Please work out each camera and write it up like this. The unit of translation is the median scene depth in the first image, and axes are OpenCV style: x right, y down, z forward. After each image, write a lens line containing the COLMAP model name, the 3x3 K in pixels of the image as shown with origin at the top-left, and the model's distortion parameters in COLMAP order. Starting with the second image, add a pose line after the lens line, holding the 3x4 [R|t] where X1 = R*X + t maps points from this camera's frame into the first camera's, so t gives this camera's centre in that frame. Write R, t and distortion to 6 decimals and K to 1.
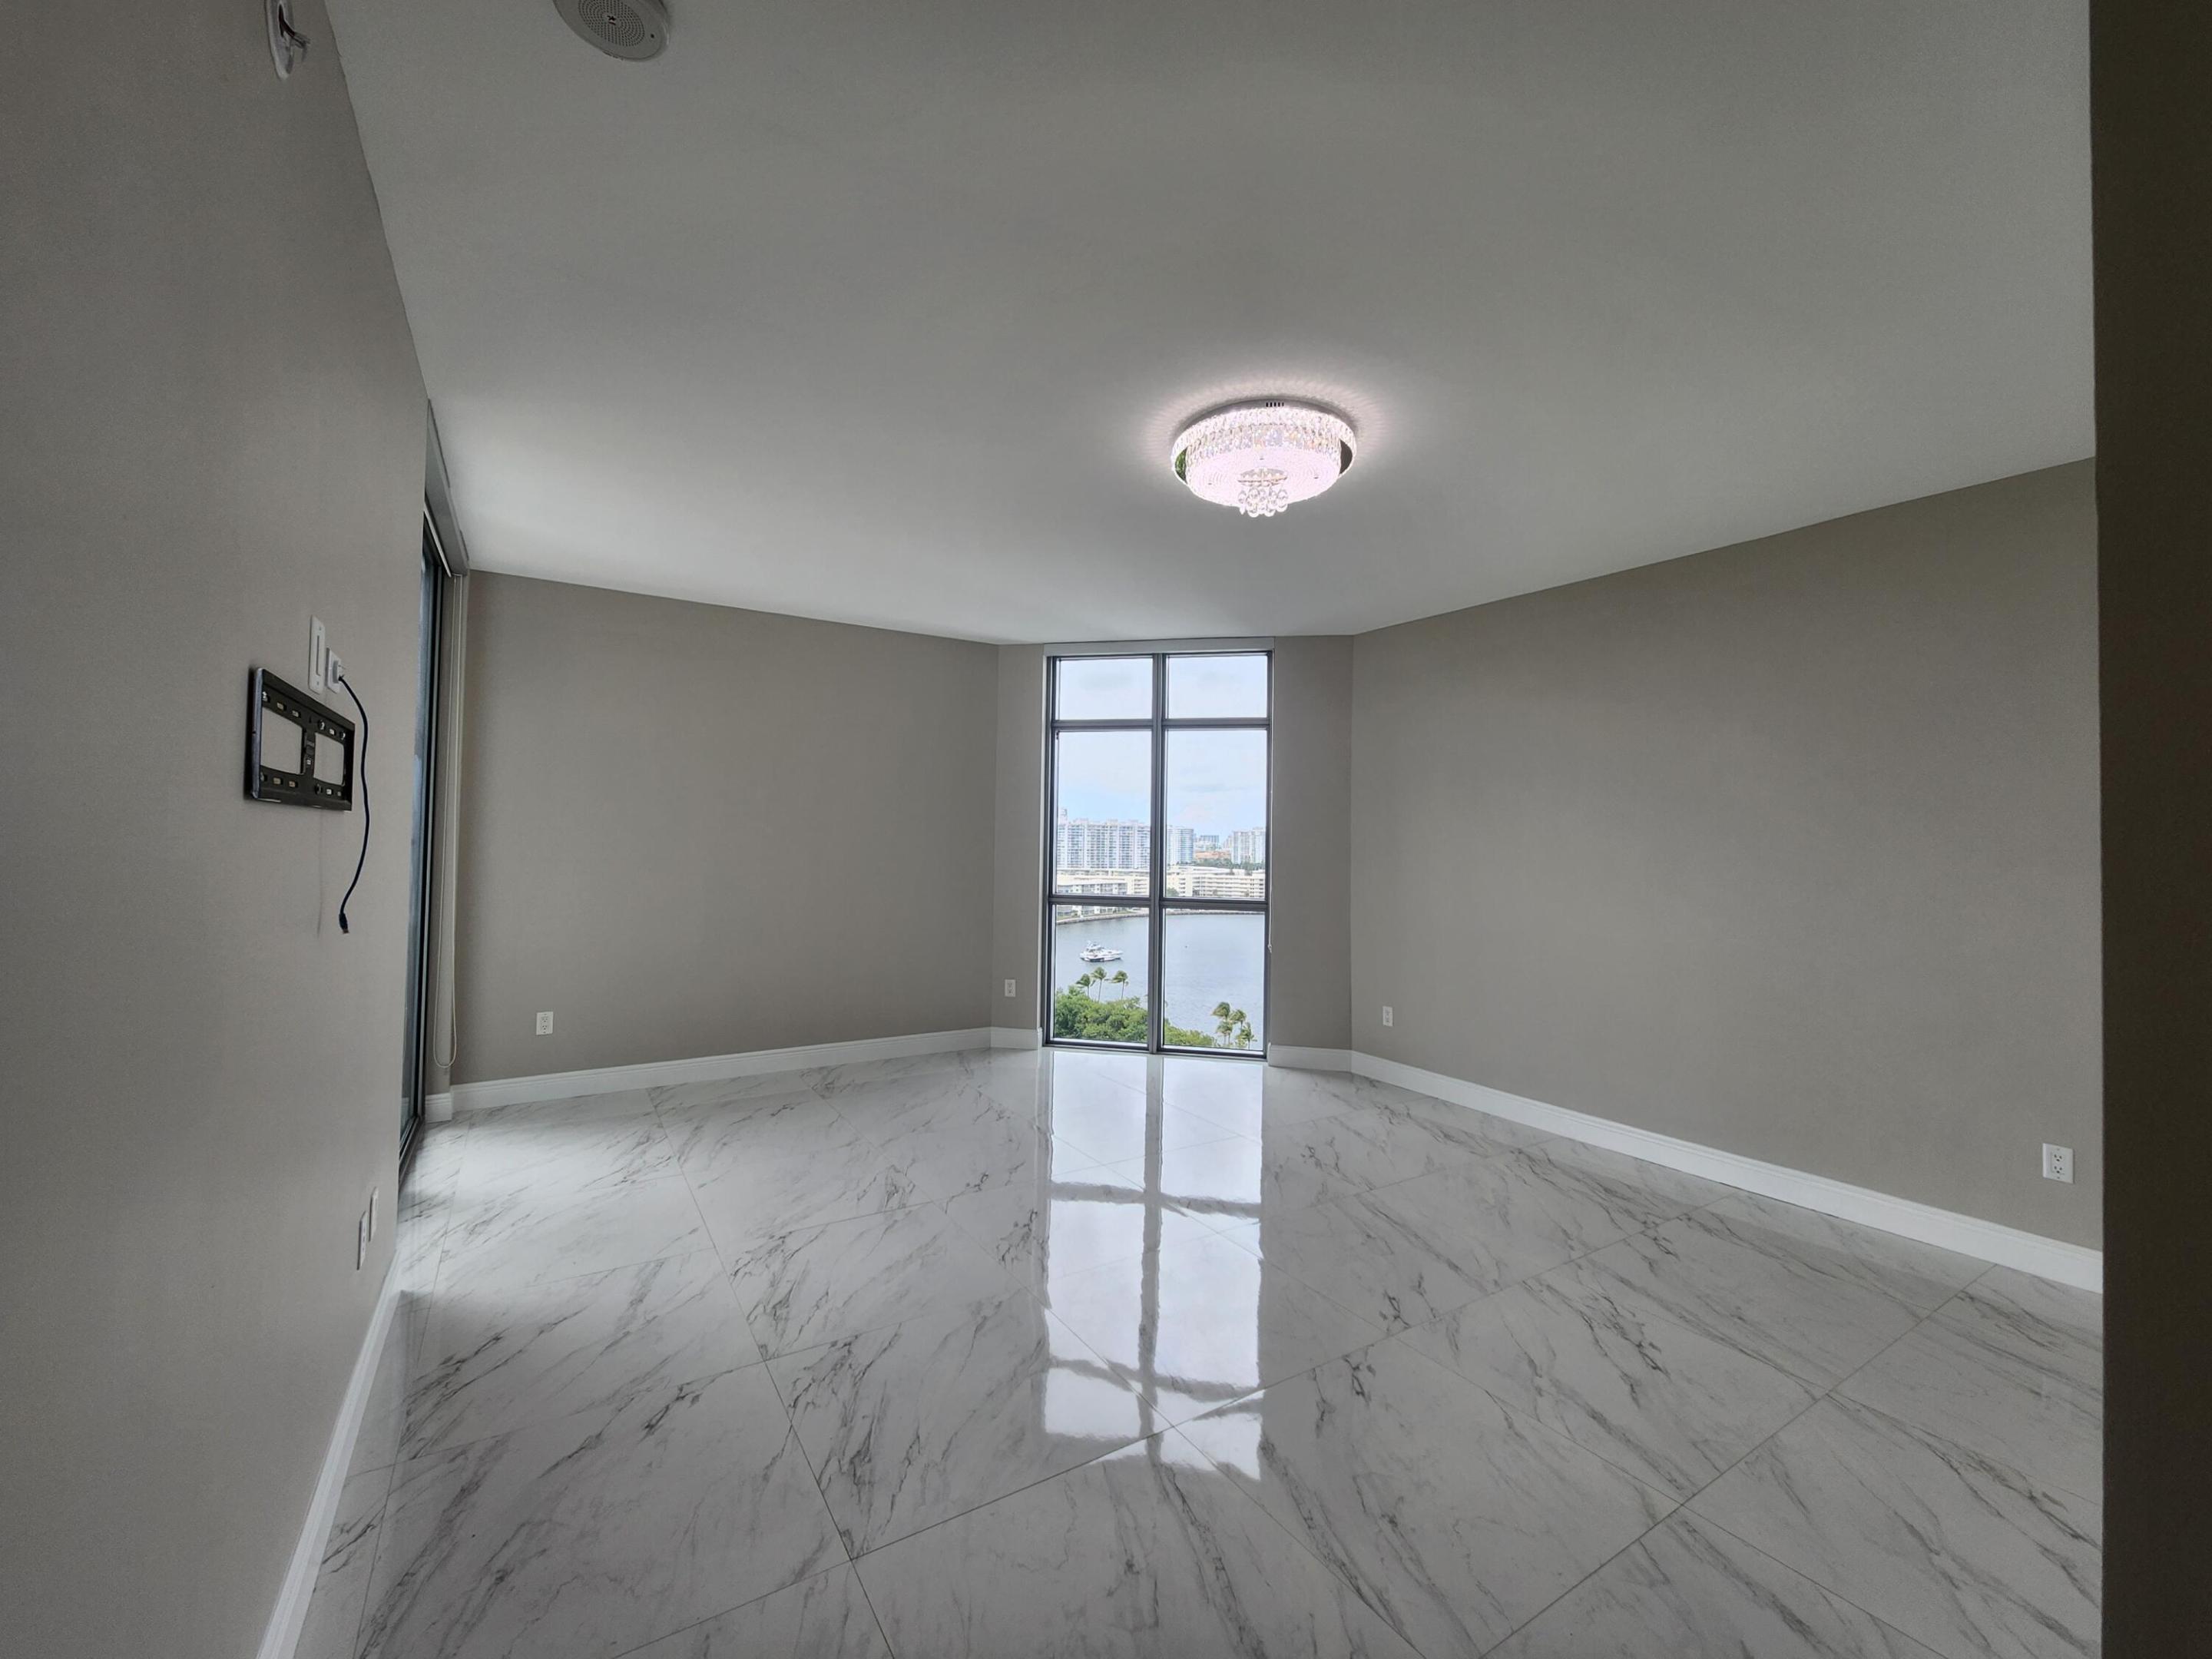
lens RADIAL K [[902.4, 0, 1112.2], [0, 902.4, 817.3], [0, 0, 1]] dist [-0.000313, -0.000349]
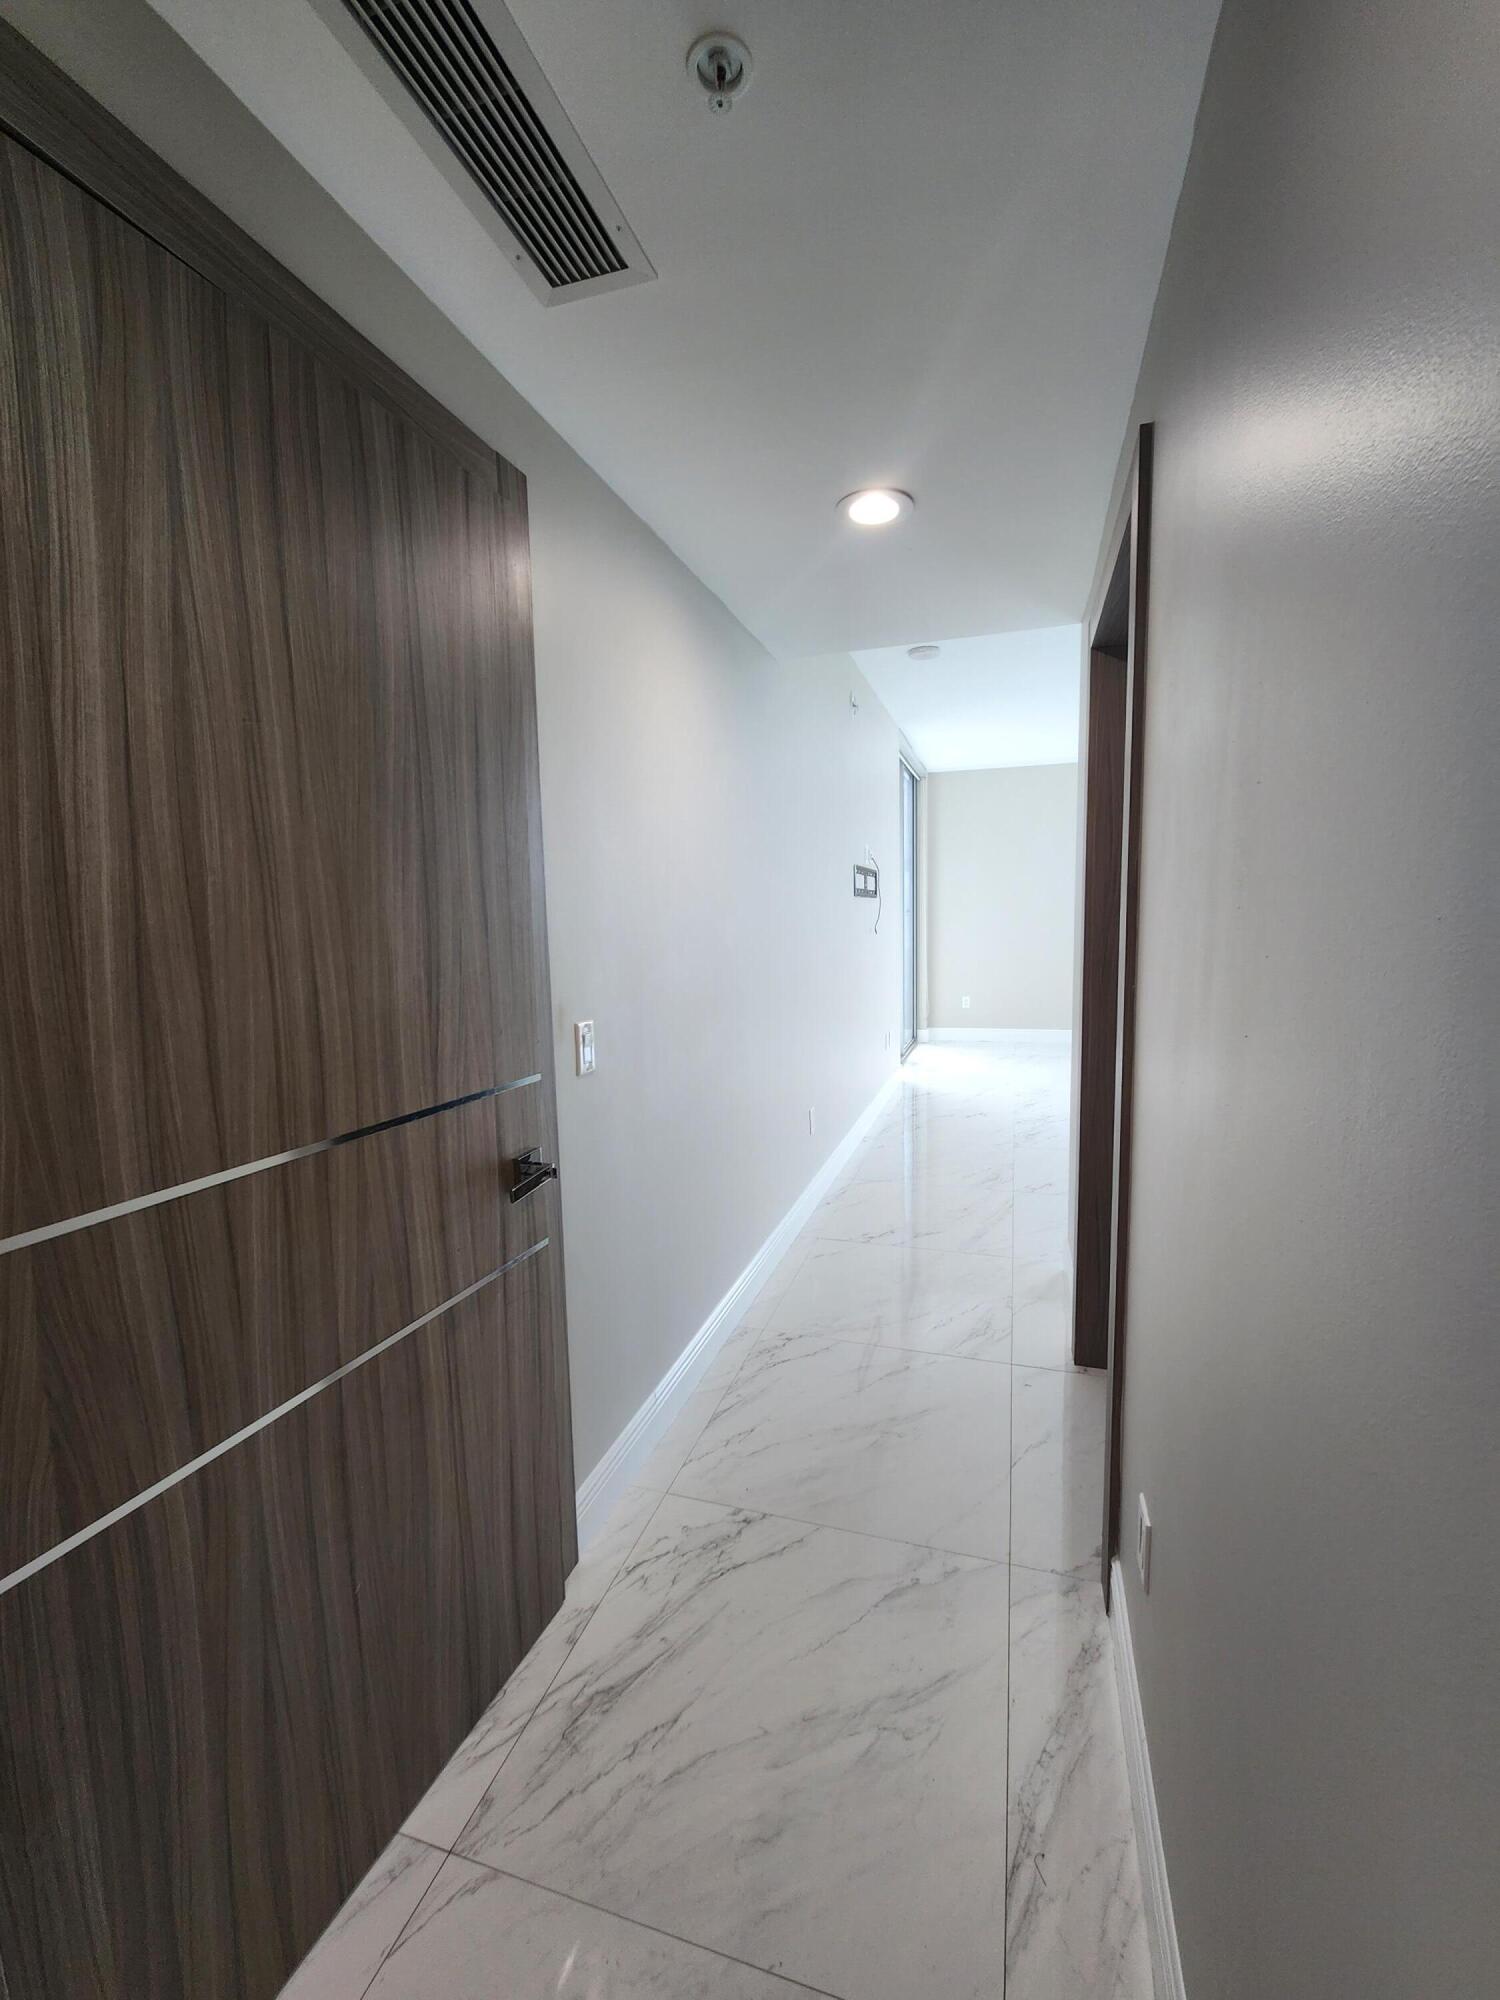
lens RADIAL K [[815.9, 0, 760.1], [0, 815.9, 1001.0], [0, 0, 1]] dist [-0.000313, -0.000349]
pose [[0.644648, 0.051634, -0.762734, 0.366821], [0.054323, 0.992100, 0.113074, 0.001635], [0.762547, -0.114327, 0.636751, -0.395832]]
